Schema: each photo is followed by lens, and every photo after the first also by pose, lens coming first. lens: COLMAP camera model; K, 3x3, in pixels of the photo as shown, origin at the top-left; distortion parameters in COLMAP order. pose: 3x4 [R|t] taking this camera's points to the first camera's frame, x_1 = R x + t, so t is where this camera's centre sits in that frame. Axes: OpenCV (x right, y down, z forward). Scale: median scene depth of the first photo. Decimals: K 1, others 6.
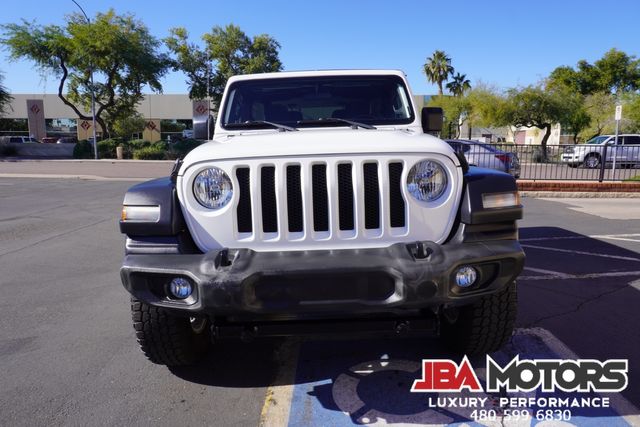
lens RADIAL K [[420.7, 0, 321.6], [0, 420.7, 211.7], [0, 0, 1]] dist [-0.044443, 0.023721]
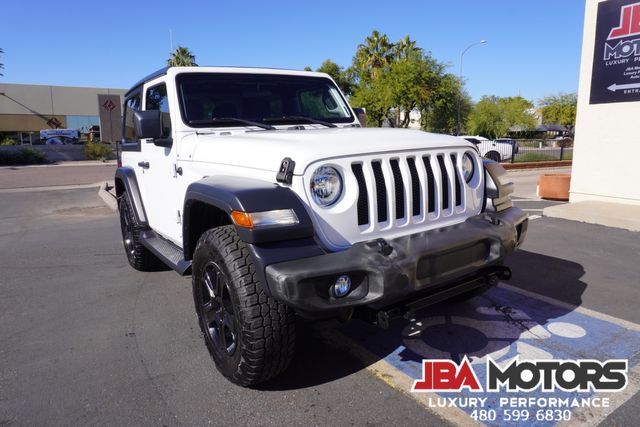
lens RADIAL K [[420.7, 0, 318.2], [0, 420.7, 212.6], [0, 0, 1]] dist [-0.044443, 0.023721]
pose [[0.832434, -0.102275, 0.544604, -0.485254], [0.097678, 0.994513, 0.037465, -0.018116], [-0.545447, 0.022009, 0.837856, 0.099924]]
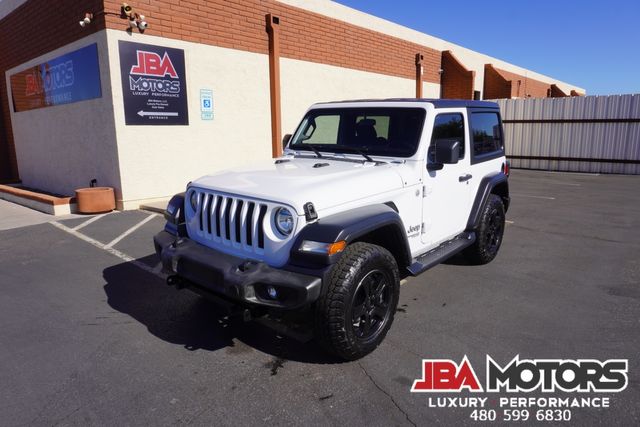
lens RADIAL K [[420.7, 0, 324.6], [0, 420.7, 213.0], [0, 0, 1]] dist [-0.044443, 0.023721]
pose [[-0.772099, -0.101926, 0.627276, -0.657205], [0.119213, 0.946302, 0.300501, -0.422374], [-0.624221, 0.306796, -0.718487, 2.114082]]
